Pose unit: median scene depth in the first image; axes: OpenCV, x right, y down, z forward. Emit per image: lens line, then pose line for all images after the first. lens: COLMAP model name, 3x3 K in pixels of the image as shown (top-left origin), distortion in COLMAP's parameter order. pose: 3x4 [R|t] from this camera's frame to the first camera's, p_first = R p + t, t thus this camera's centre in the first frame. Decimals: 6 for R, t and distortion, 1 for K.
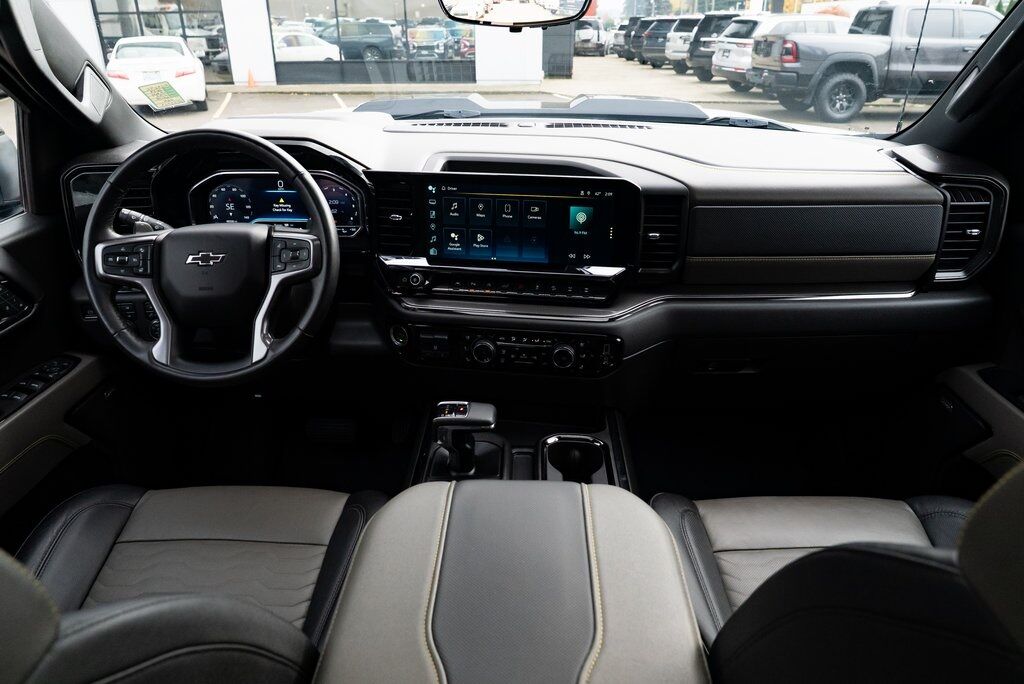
lens RADIAL K [[697.0, 0, 510.4], [0, 697.0, 340.2], [0, 0, 1]] dist [-0.030310, 0.015195]
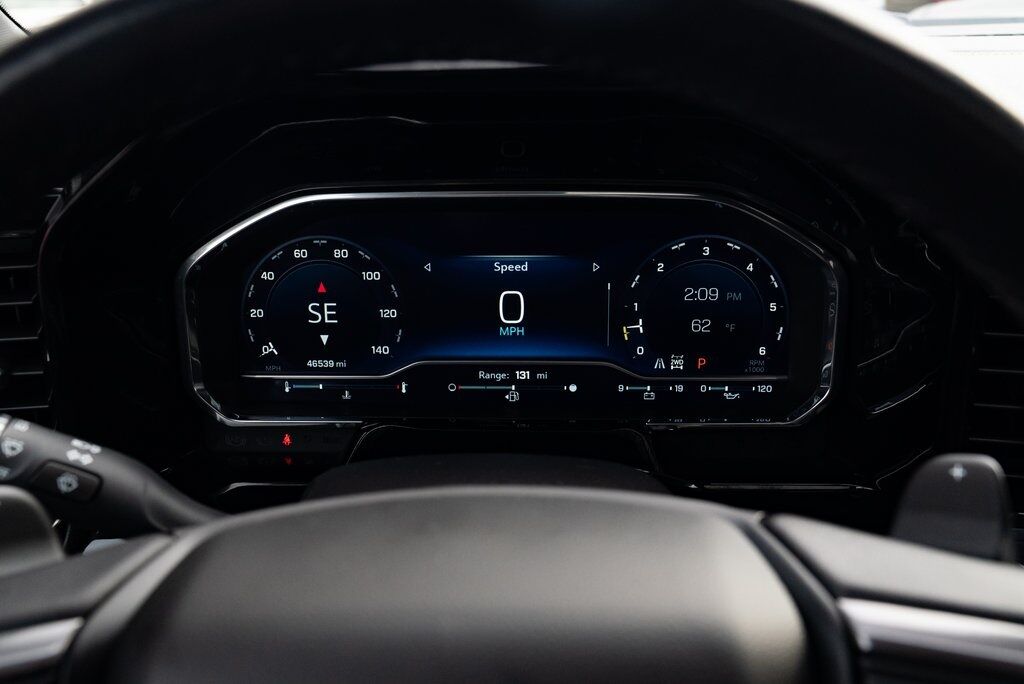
lens RADIAL K [[933.4, 0, 512.6], [0, 933.4, 343.5], [0, 0, 1]] dist [-0.017380, 0.000000]
pose [[0.999855, -0.015842, -0.006165, -0.340020], [0.015530, 0.998739, -0.047733, -0.168577], [0.006913, 0.047631, 0.998841, 0.651783]]
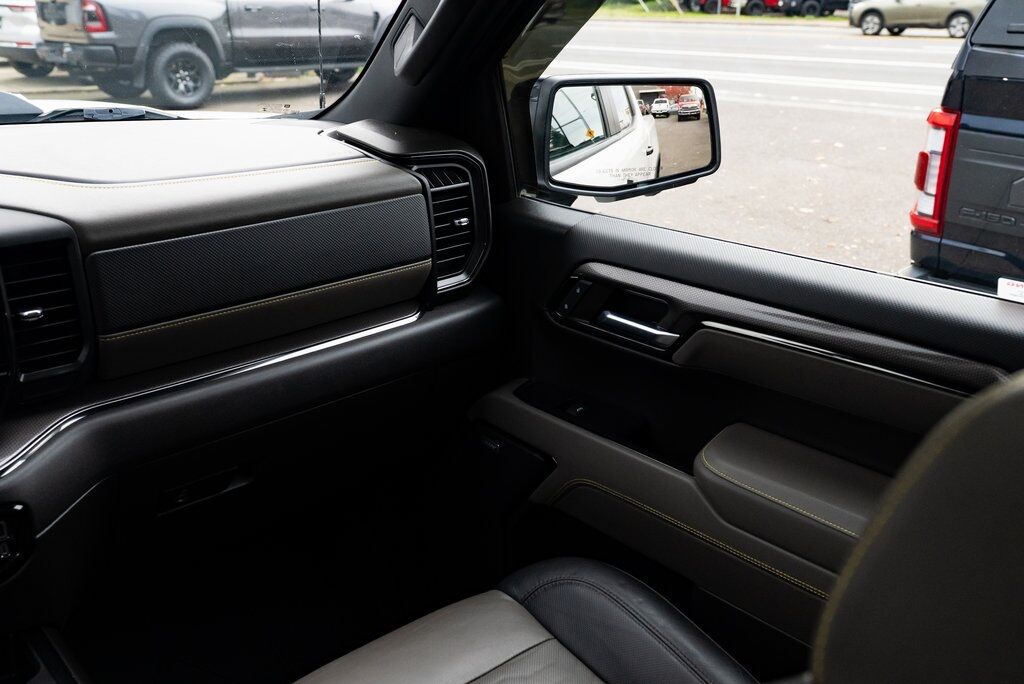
lens RADIAL K [[996.3, 0, 507.7], [0, 996.3, 336.2], [0, 0, 1]] dist [0.010886, 0.000000]
pose [[0.737282, -0.223317, 0.637609, -0.031762], [0.278445, 0.960345, 0.014380, -0.032277], [-0.615536, 0.166937, 0.770226, 0.115138]]
